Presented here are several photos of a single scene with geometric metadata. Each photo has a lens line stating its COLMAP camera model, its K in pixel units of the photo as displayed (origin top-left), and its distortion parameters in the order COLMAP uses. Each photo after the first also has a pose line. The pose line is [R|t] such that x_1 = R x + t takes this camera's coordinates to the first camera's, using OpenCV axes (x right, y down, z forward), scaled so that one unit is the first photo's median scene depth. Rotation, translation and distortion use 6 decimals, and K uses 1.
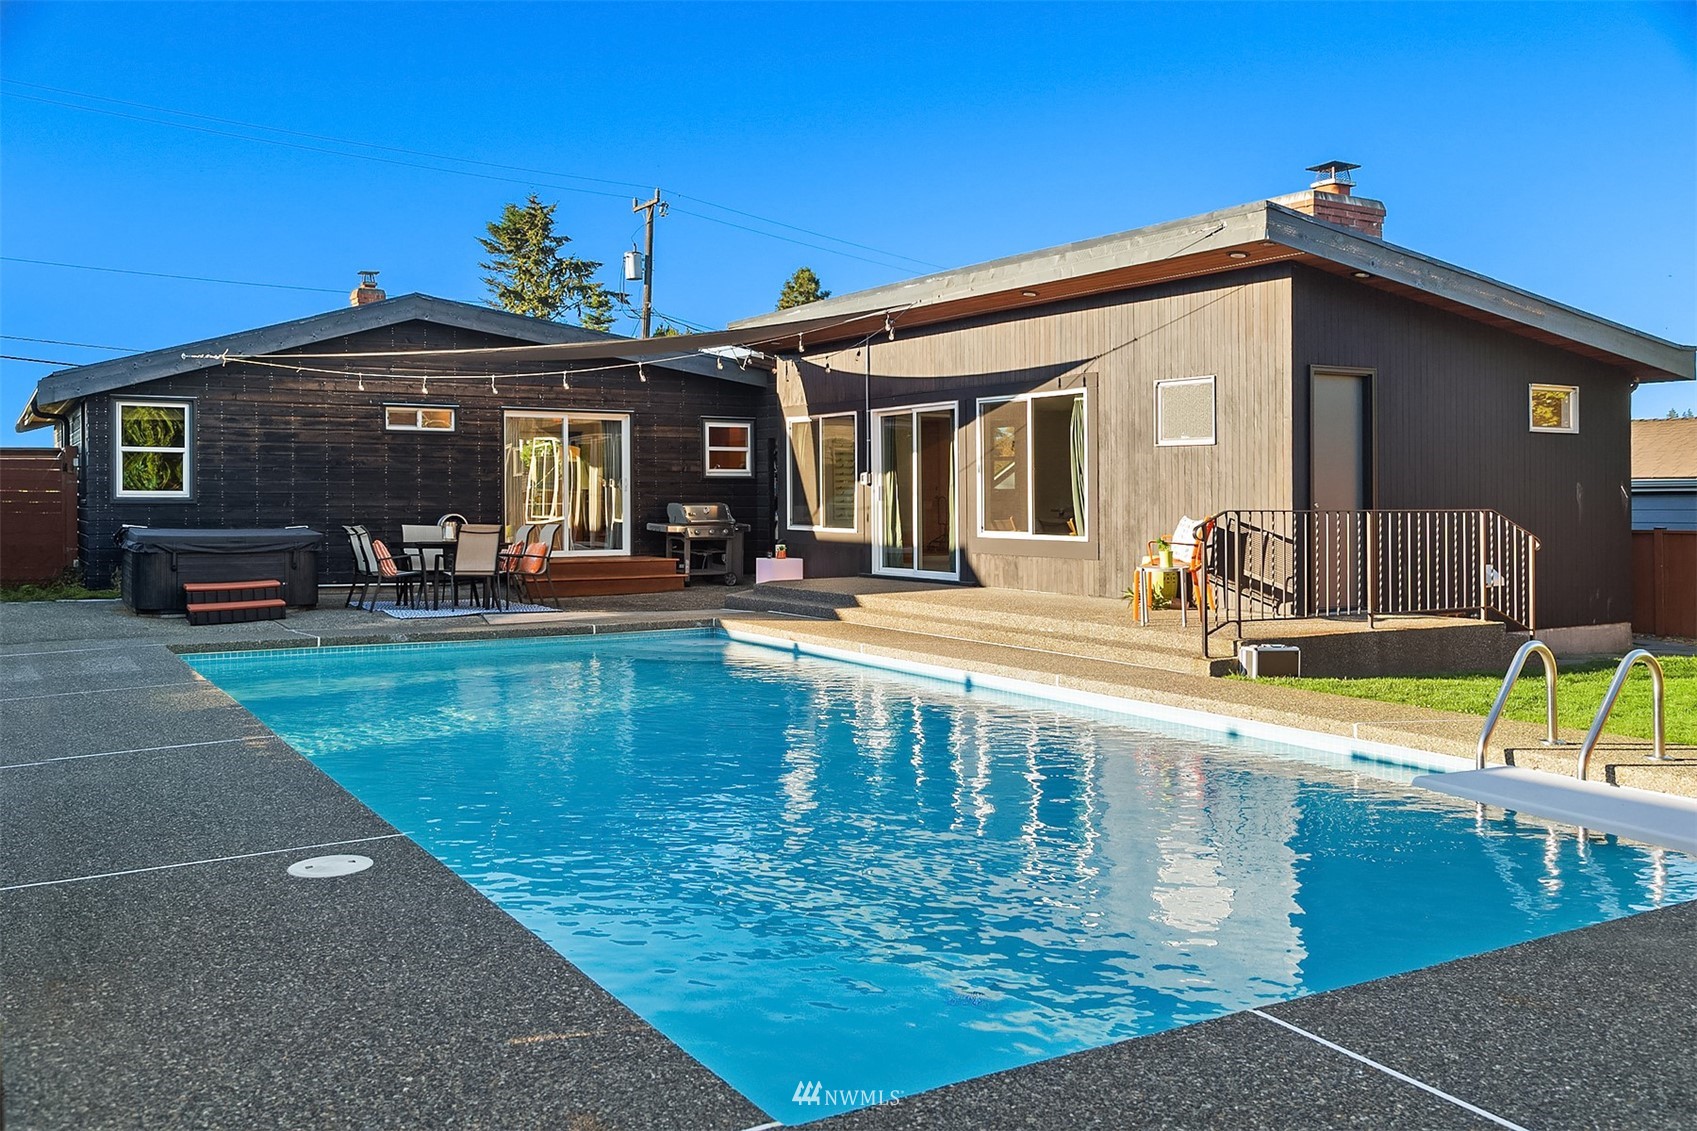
lens RADIAL K [[1422.6, 0, 852.6], [0, 1422.6, 494.2], [0, 0, 1]] dist [-0.004098, -0.004471]
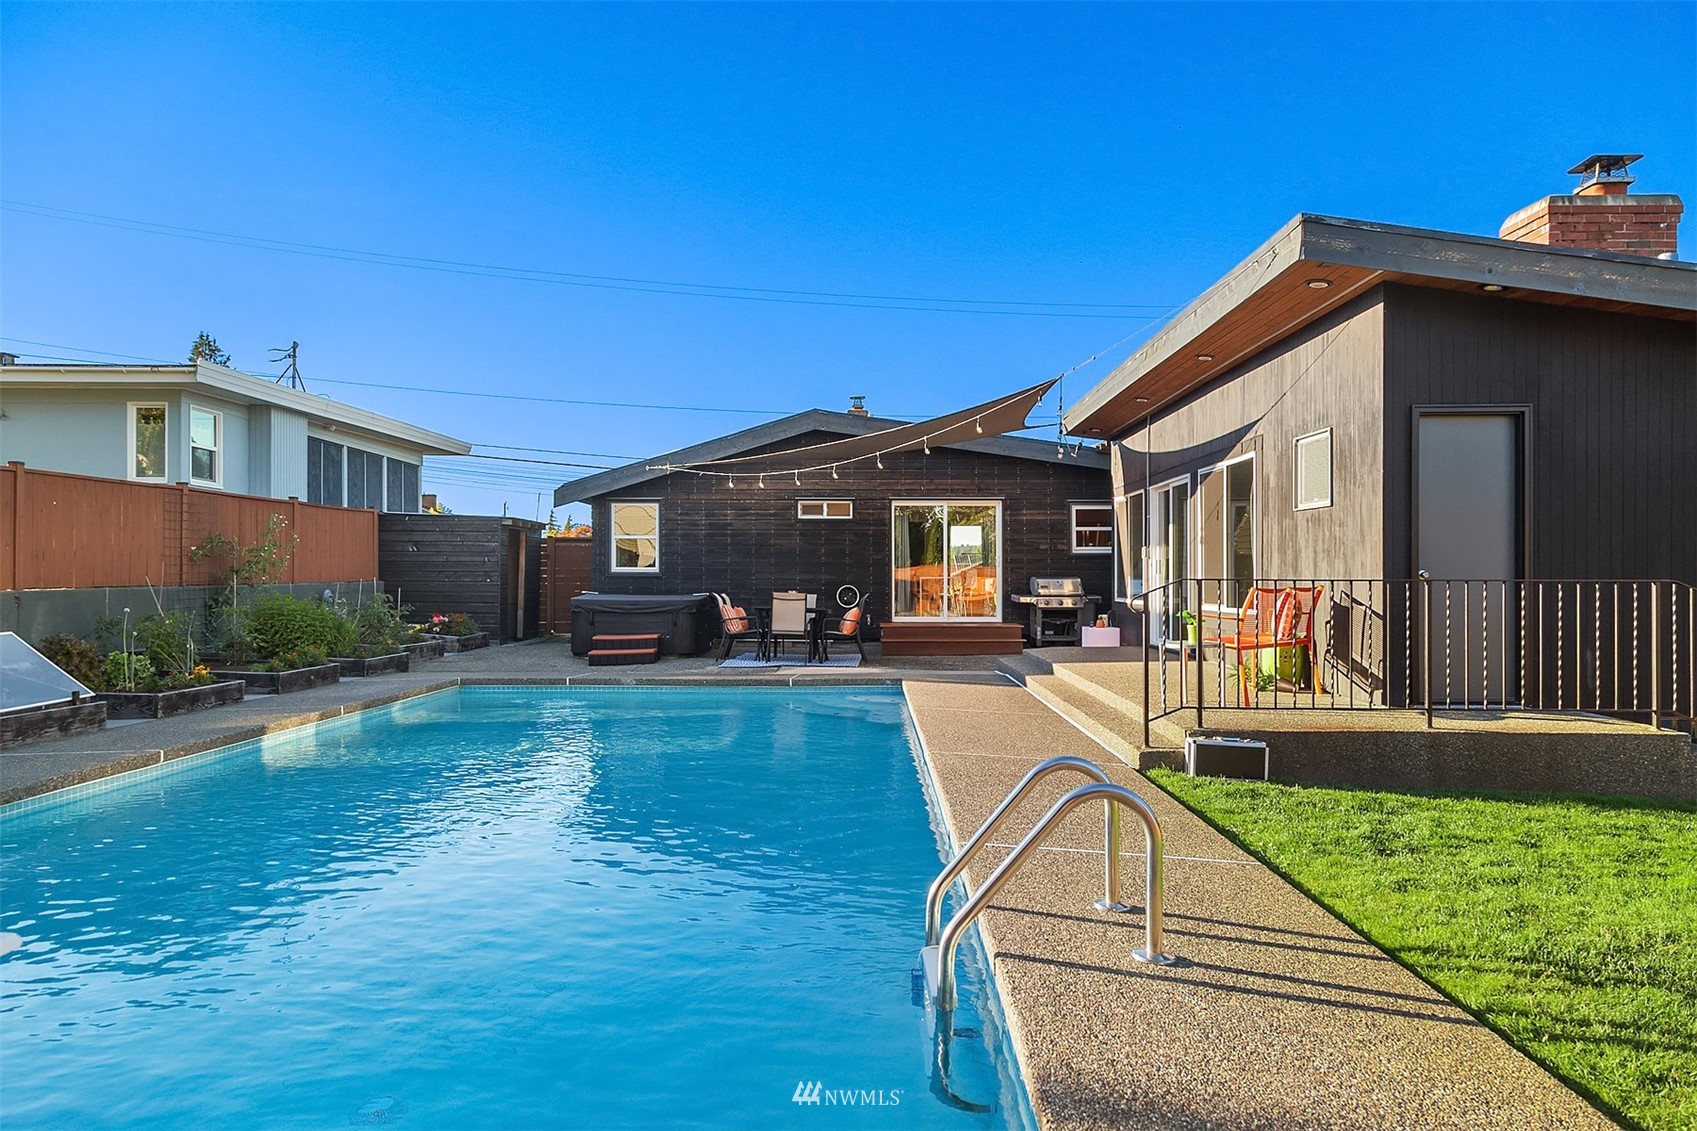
lens RADIAL K [[1128.5, 0, 875.7], [0, 1128.5, 579.0], [0, 0, 1]] dist [0.019919, 0.001160]
pose [[0.856482, 0.001229, -0.516175, 0.319358], [0.000501, 0.999995, 0.003212, 0.006659], [0.516176, -0.003010, 0.856477, 0.220670]]
